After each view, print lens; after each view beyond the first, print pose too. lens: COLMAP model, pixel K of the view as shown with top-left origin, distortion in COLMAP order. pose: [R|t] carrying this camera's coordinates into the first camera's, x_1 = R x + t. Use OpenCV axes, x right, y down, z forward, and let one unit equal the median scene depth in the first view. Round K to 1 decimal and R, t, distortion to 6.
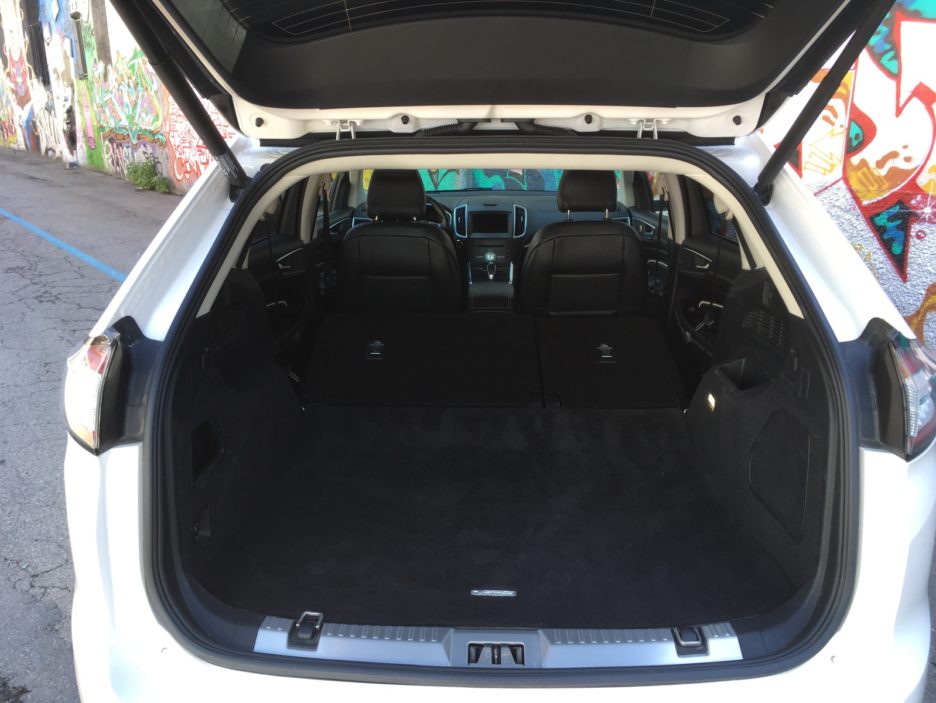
lens RADIAL K [[798.6, 0, 474.7], [0, 798.6, 353.3], [0, 0, 1]] dist [0.083908, -0.122036]
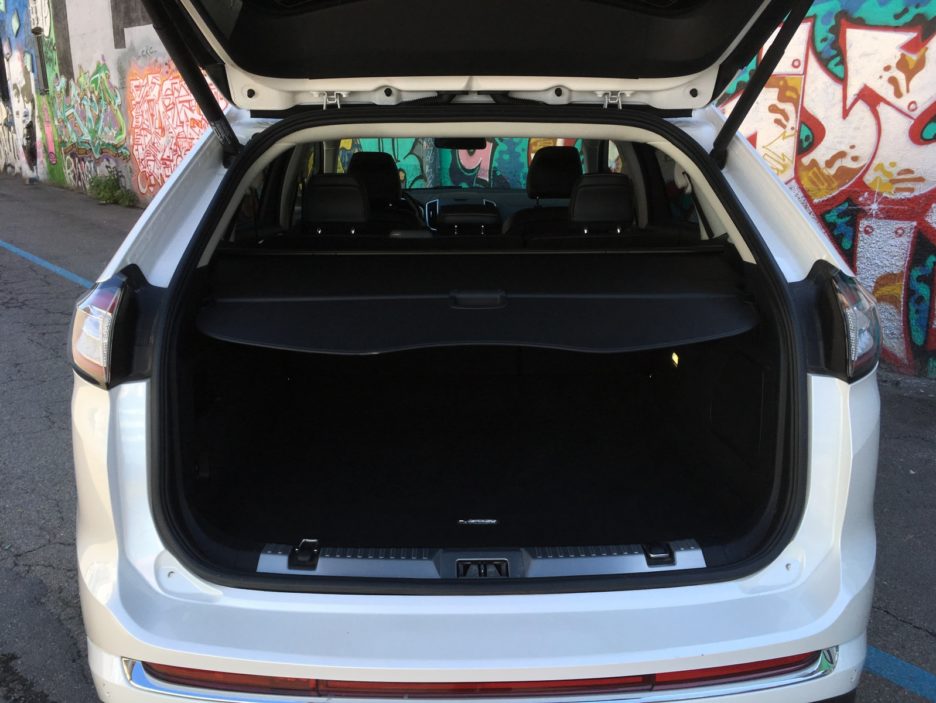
lens RADIAL K [[798.6, 0, 474.0], [0, 798.6, 354.1], [0, 0, 1]] dist [0.083908, -0.122036]
pose [[0.999040, -0.010634, 0.042499, -0.009880], [0.011595, 0.999682, -0.022412, 0.038399], [-0.042247, 0.022883, 0.998845, -0.031127]]
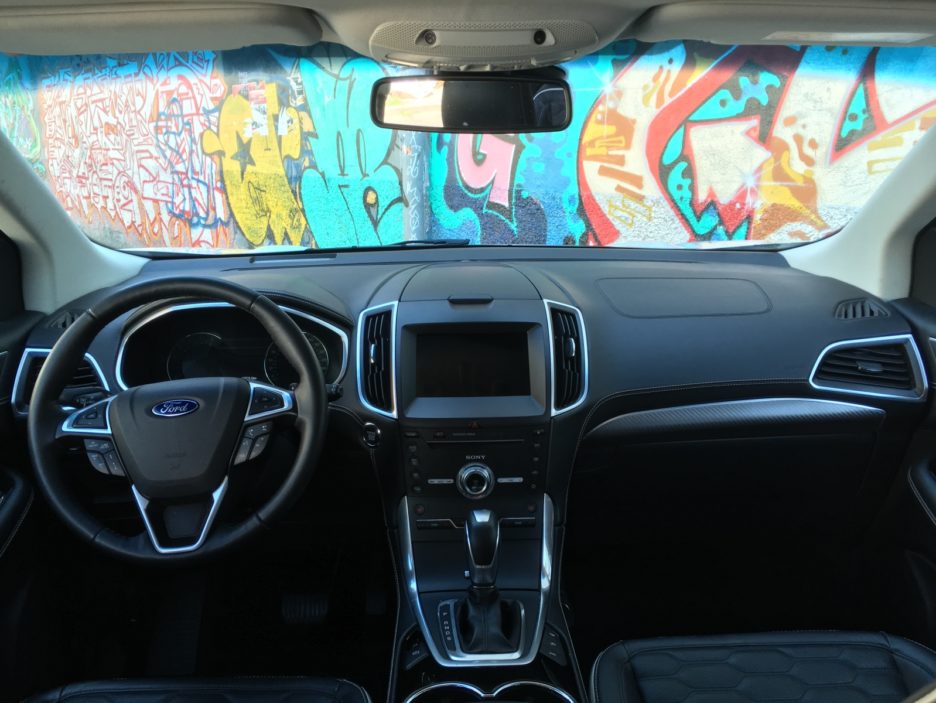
lens RADIAL K [[798.6, 0, 482.1], [0, 798.6, 329.8], [0, 0, 1]] dist [0.083908, -0.122036]
pose [[0.998376, -0.022664, 0.052275, 0.007358], [0.026061, 0.997530, -0.065232, -0.156391], [-0.050667, 0.066489, 0.996500, 0.696745]]
